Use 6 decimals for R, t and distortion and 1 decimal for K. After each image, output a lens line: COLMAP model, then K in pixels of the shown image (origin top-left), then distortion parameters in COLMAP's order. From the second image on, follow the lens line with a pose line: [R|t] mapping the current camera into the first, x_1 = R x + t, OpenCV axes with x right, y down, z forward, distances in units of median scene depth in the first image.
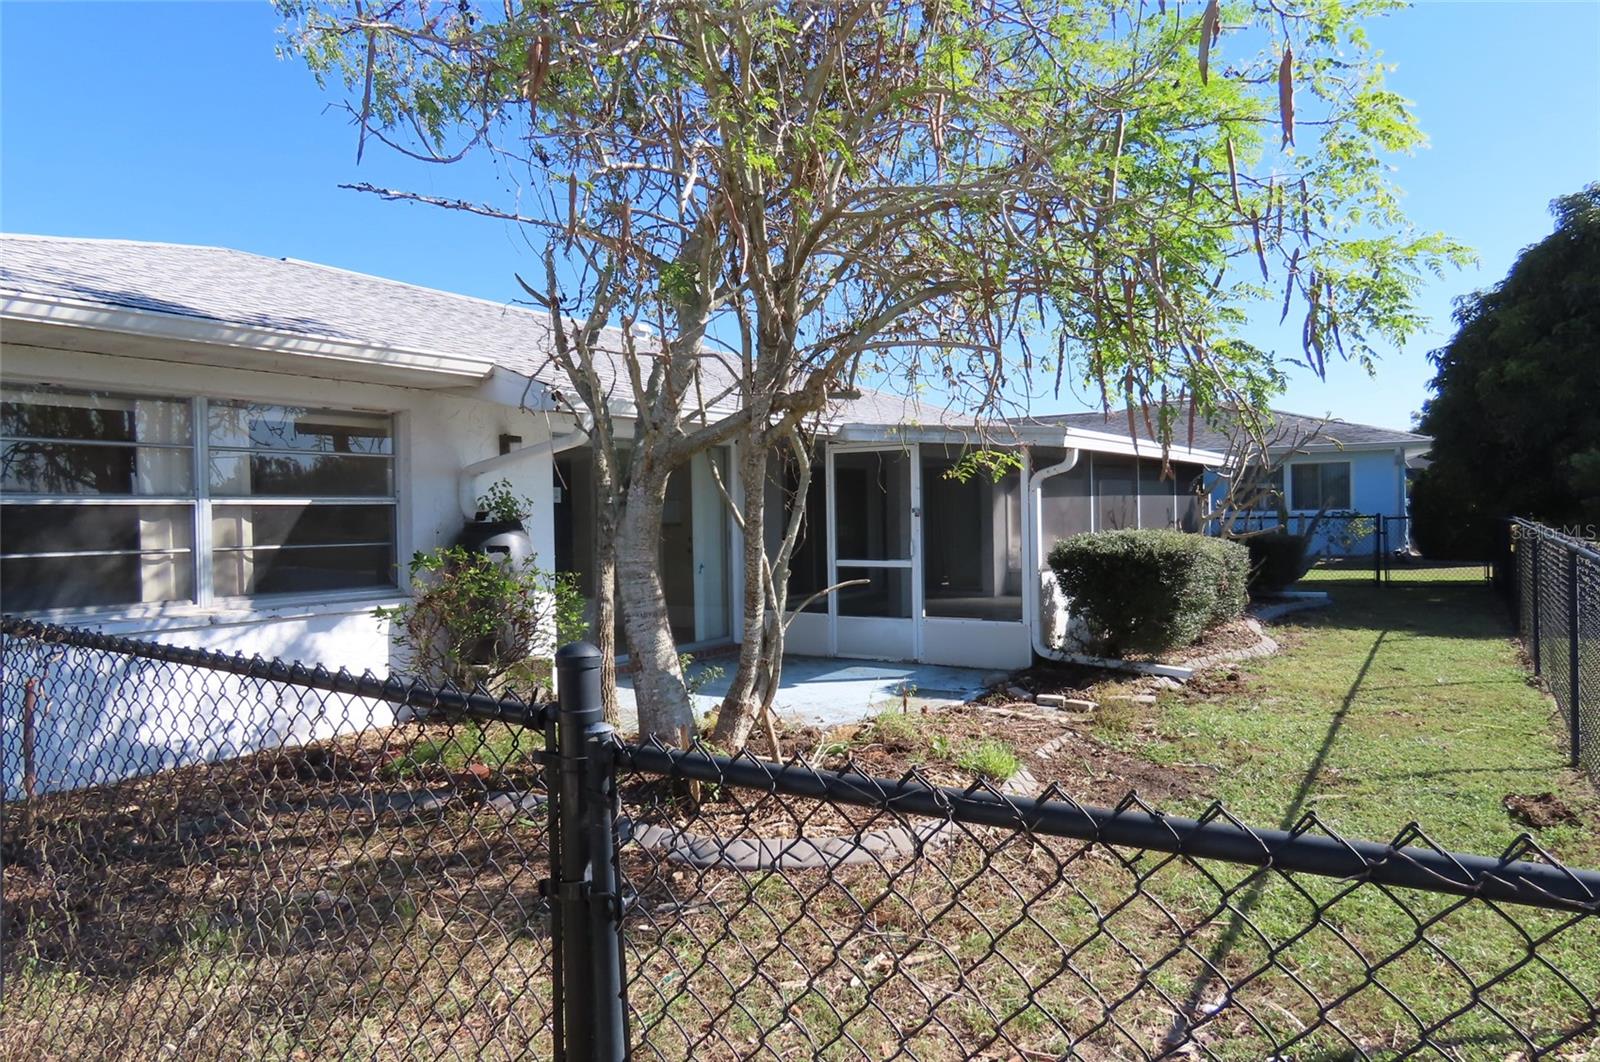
lens RADIAL K [[994.0, 0, 783.8], [0, 994.0, 528.6], [0, 0, 1]] dist [-0.021269, 0.007495]
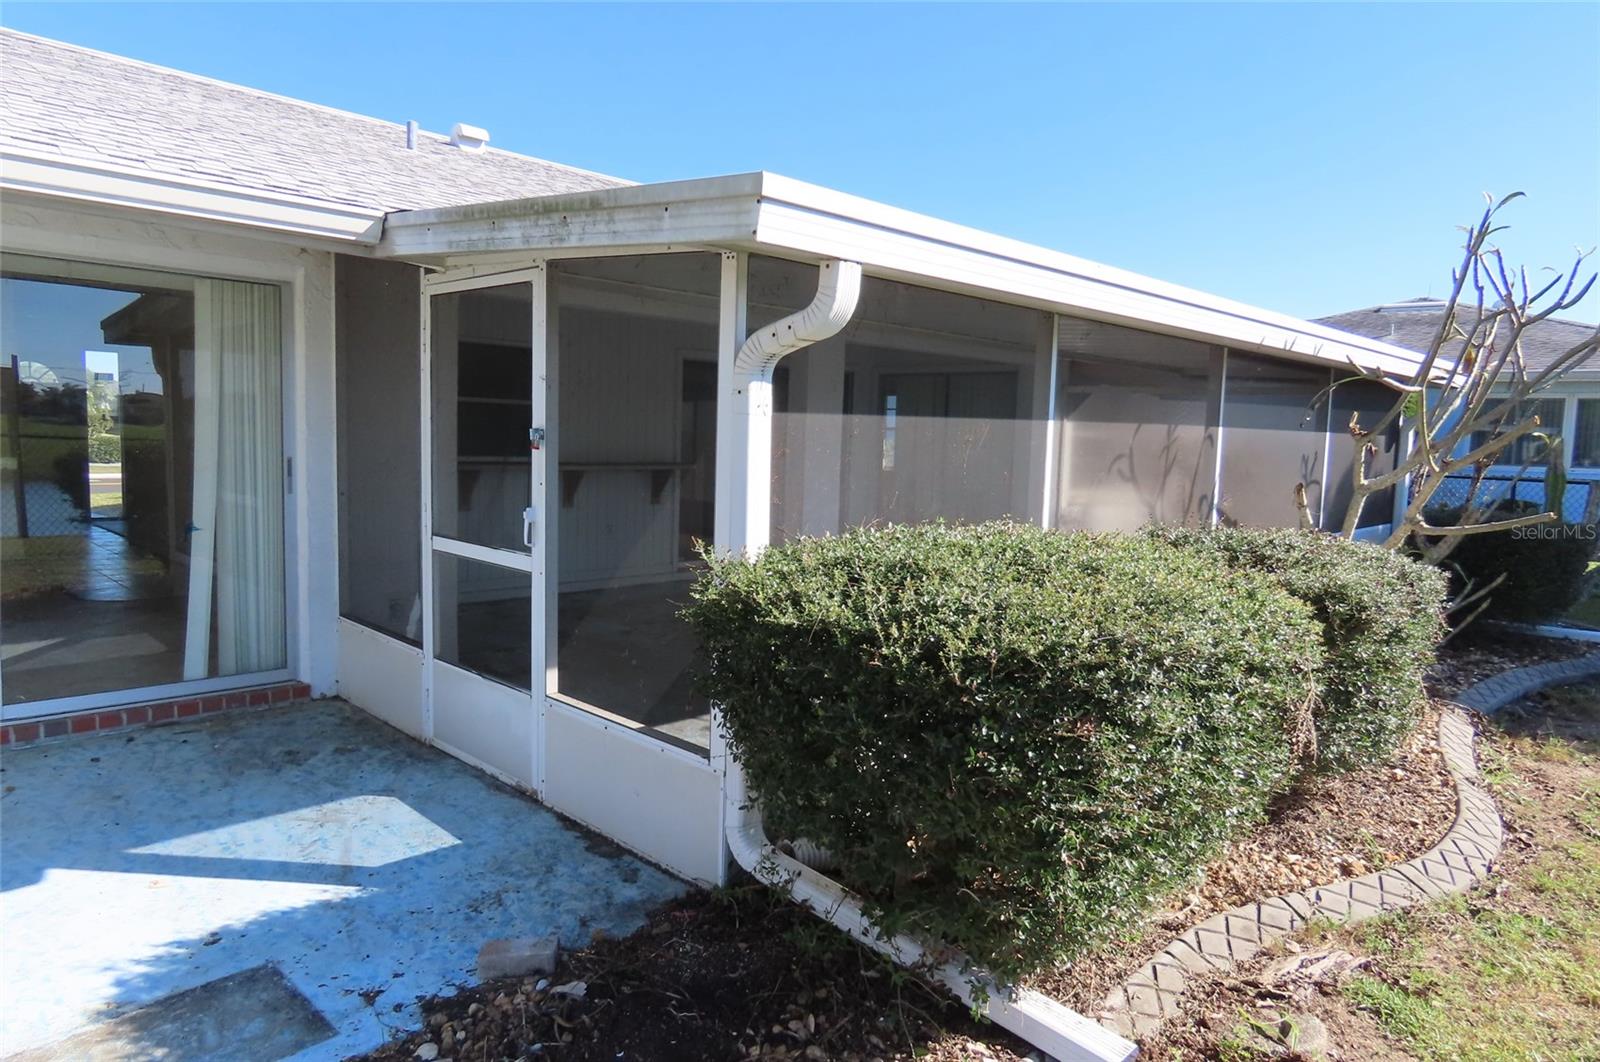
lens RADIAL K [[994.0, 0, 811.7], [0, 994.0, 517.0], [0, 0, 1]] dist [-0.021269, 0.007495]
pose [[0.982375, 0.066860, -0.174553, 0.360178], [-0.054193, 0.995607, 0.076357, -0.023898], [0.178892, -0.065552, 0.981683, 0.714815]]
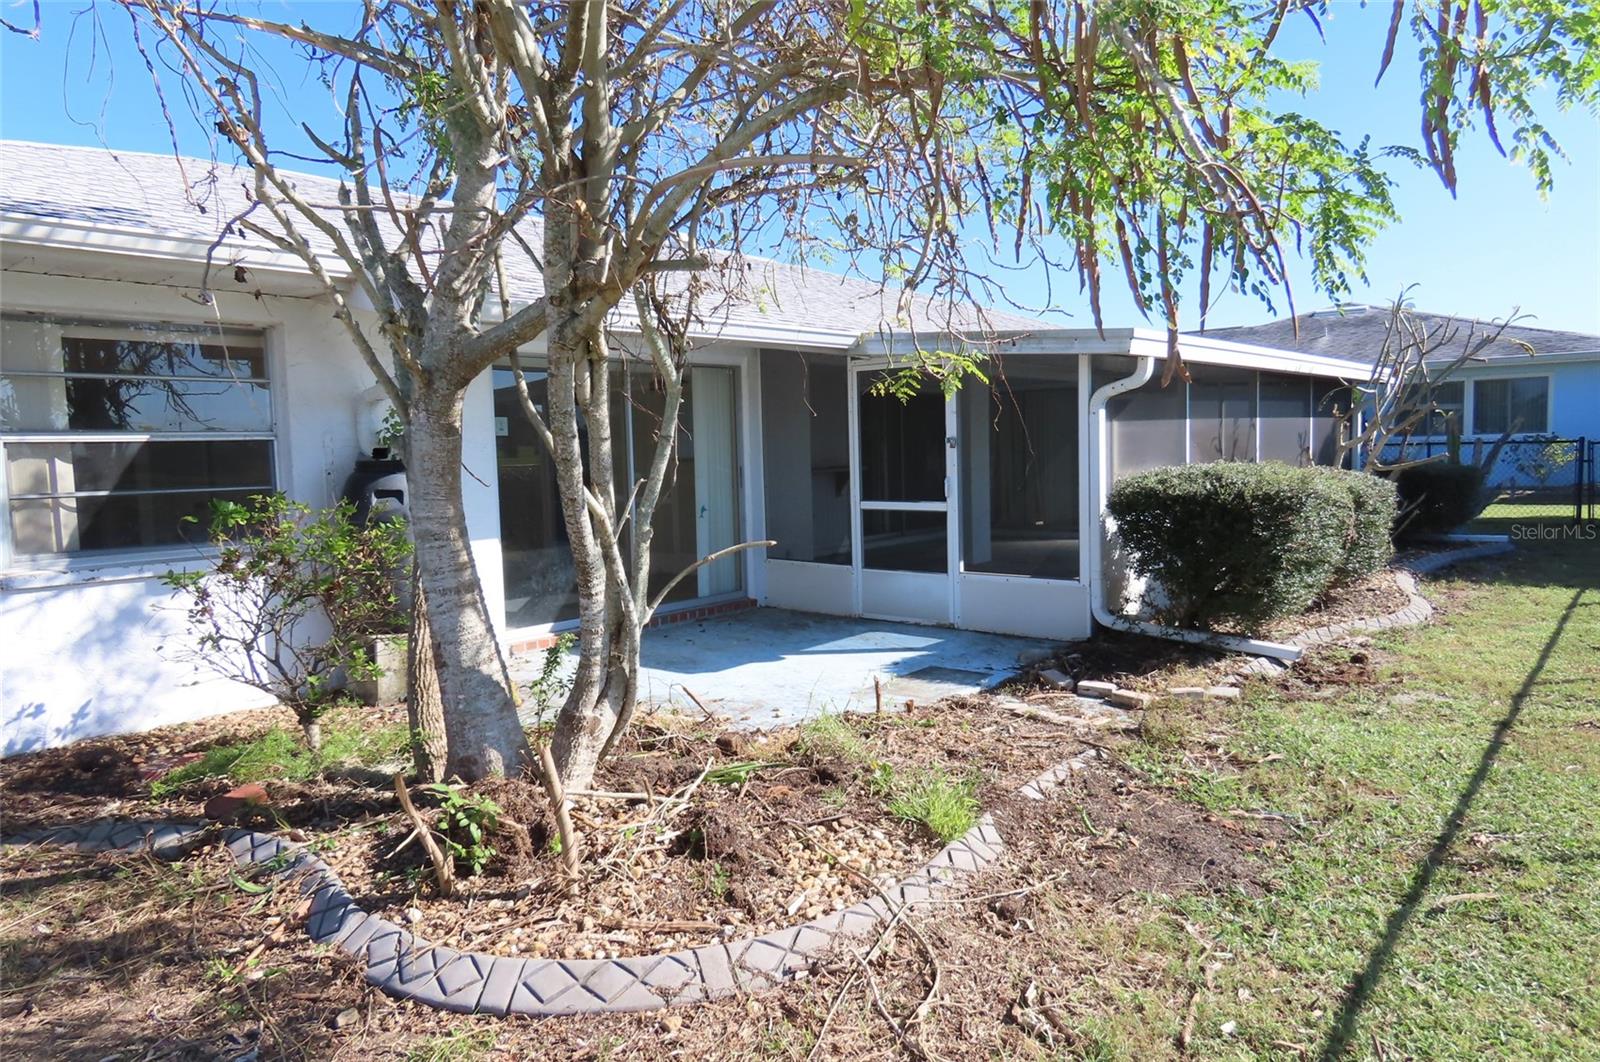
lens RADIAL K [[994.0, 0, 800.3], [0, 994.0, 525.2], [0, 0, 1]] dist [-0.021269, 0.007495]
pose [[0.991625, 0.000830, -0.129145, 0.131817], [0.007761, 0.997789, 0.066010, -0.003662], [0.128914, -0.066460, 0.989426, 0.212370]]
